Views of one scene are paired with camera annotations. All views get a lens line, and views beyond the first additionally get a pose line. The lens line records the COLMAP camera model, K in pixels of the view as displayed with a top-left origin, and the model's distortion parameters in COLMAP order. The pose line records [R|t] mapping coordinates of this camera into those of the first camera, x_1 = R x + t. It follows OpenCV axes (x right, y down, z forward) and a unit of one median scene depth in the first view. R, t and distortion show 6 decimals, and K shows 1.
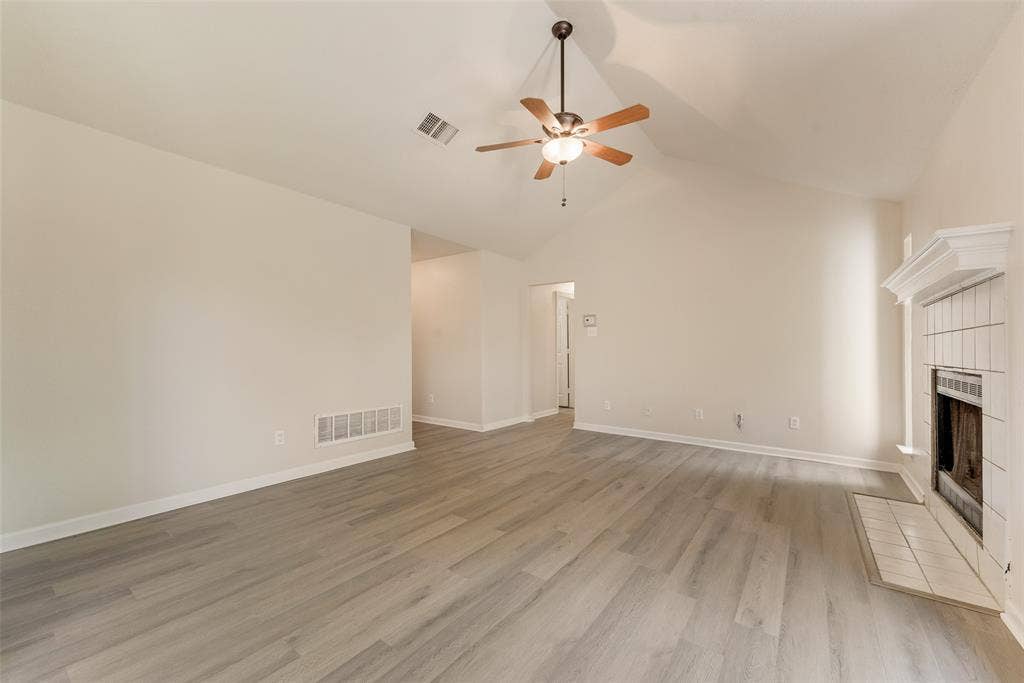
lens RADIAL K [[402.7, 0, 512.5], [0, 402.7, 343.5], [0, 0, 1]] dist [-0.001164, -0.000762]
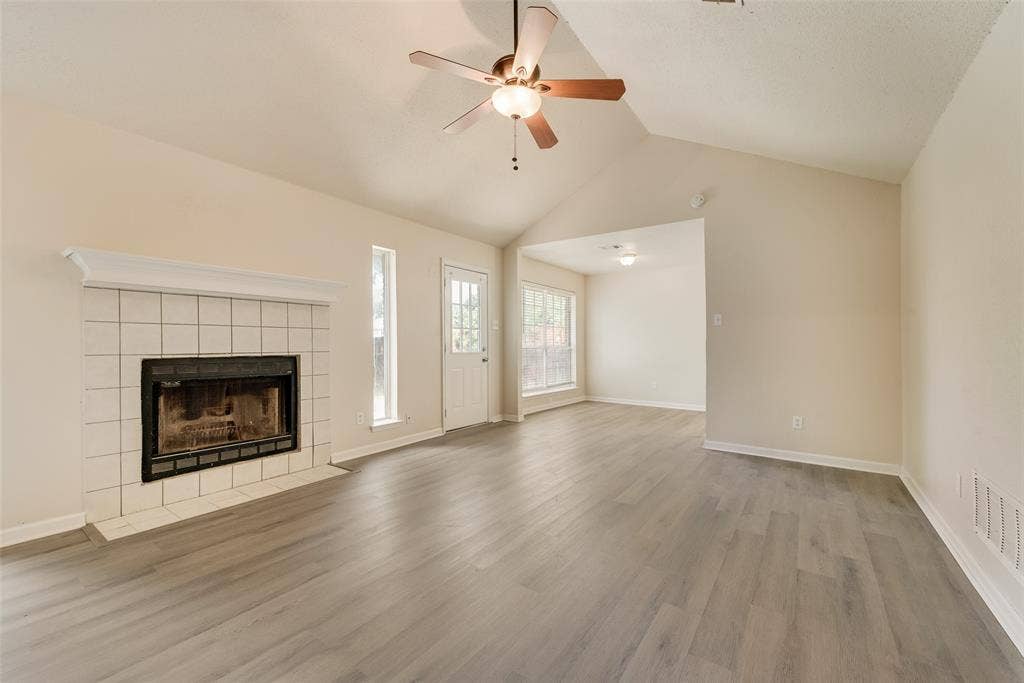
lens RADIAL K [[402.7, 0, 511.6], [0, 402.7, 345.7], [0, 0, 1]] dist [-0.001164, -0.000762]
pose [[-0.999851, -0.008027, -0.015253, 0.143214], [-0.007954, 0.999957, -0.004818, 0.023902], [0.015291, -0.004696, -0.999872, 1.641521]]
